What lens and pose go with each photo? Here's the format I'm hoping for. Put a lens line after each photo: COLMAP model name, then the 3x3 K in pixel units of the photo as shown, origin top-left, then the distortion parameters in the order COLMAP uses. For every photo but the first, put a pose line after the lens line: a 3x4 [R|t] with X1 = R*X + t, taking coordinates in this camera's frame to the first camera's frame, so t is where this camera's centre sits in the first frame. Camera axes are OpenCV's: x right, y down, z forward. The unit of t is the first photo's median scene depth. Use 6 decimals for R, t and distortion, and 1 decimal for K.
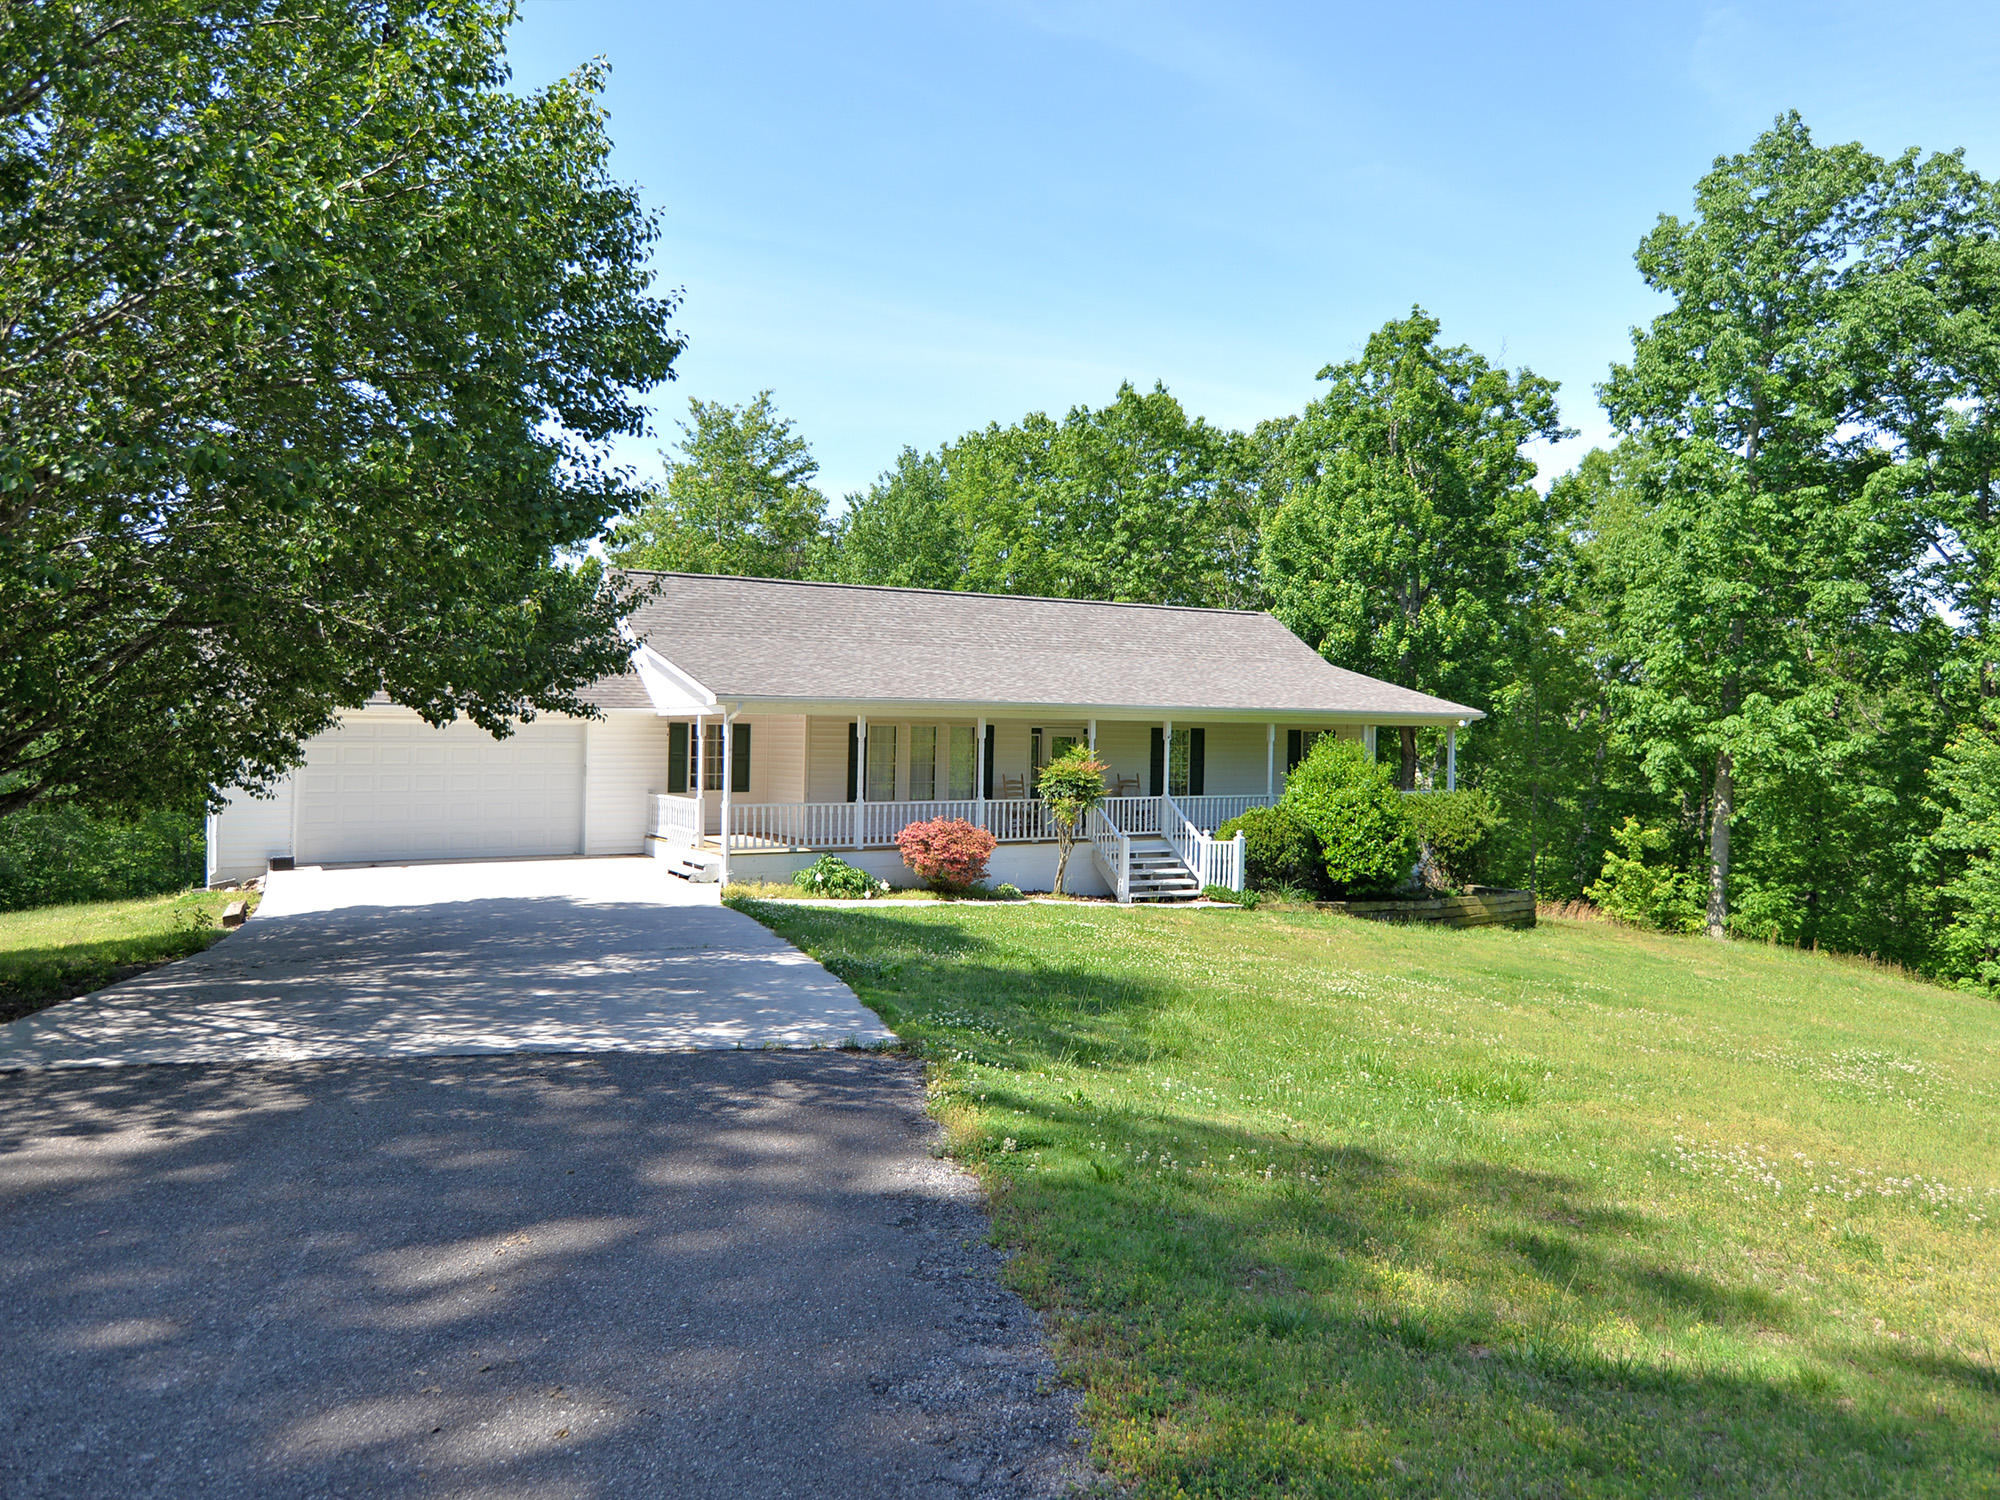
lens RADIAL K [[1364.6, 0, 1000.0], [0, 1364.6, 750.0], [0, 0, 1]] dist [-0.000649, -0.000236]
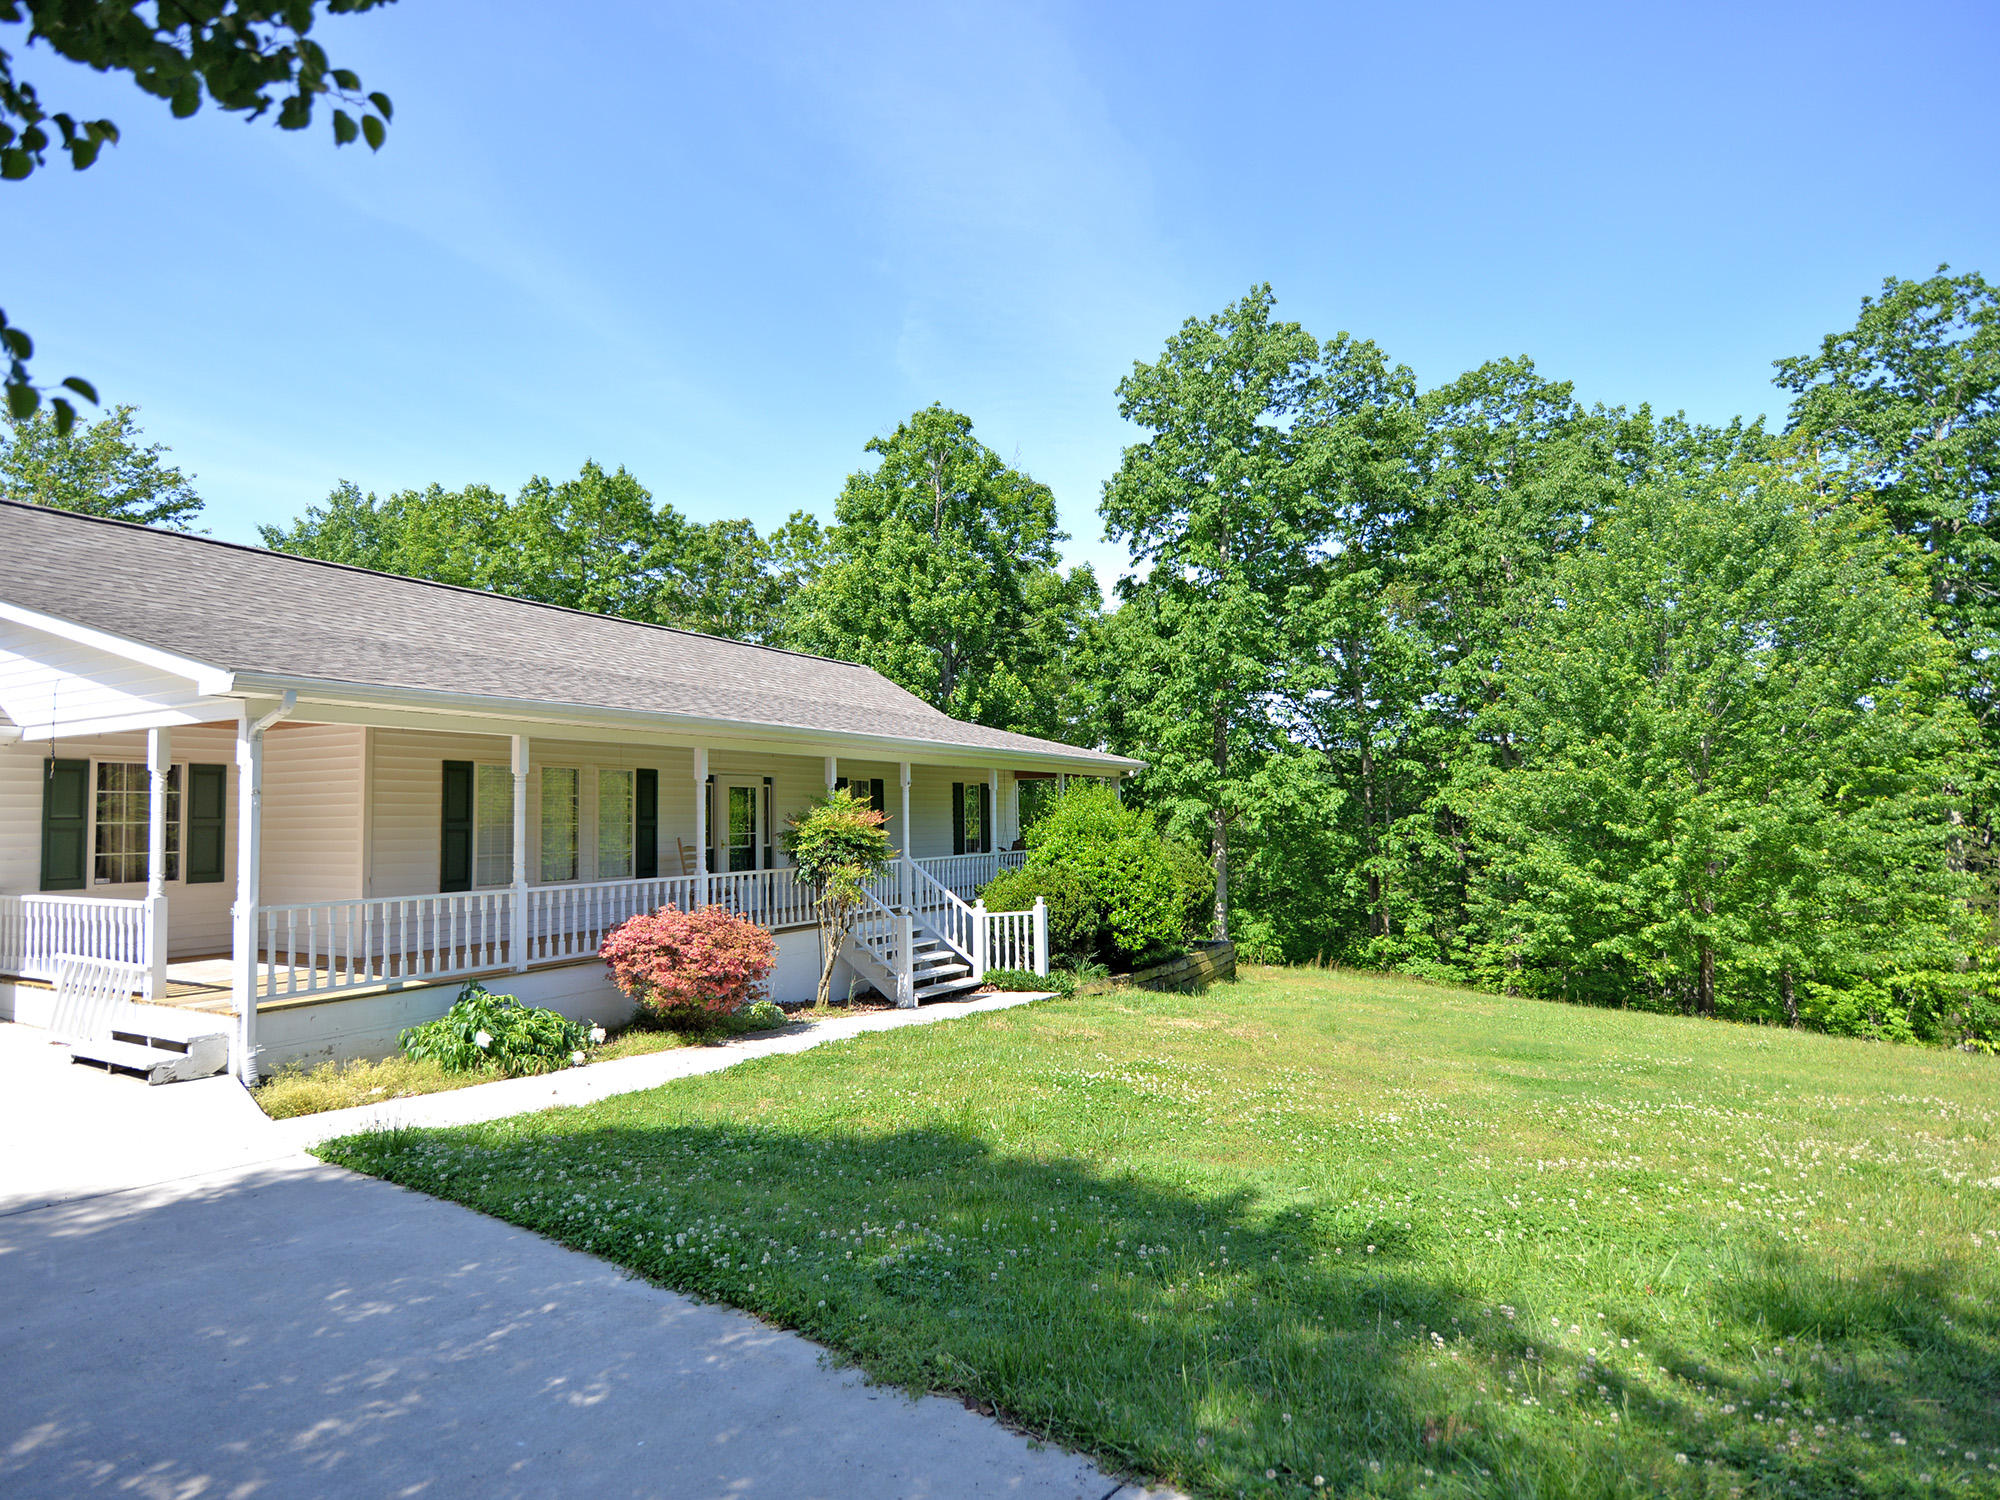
lens RADIAL K [[1013.1, 0, 1000.9], [0, 1013.1, 785.1], [0, 0, 1]] dist [-0.003924, -0.008126]
pose [[0.834296, -0.000815, 0.551316, -0.154160], [0.025723, 0.998967, -0.037451, 0.015091], [-0.550716, 0.045426, 0.833455, 0.492389]]
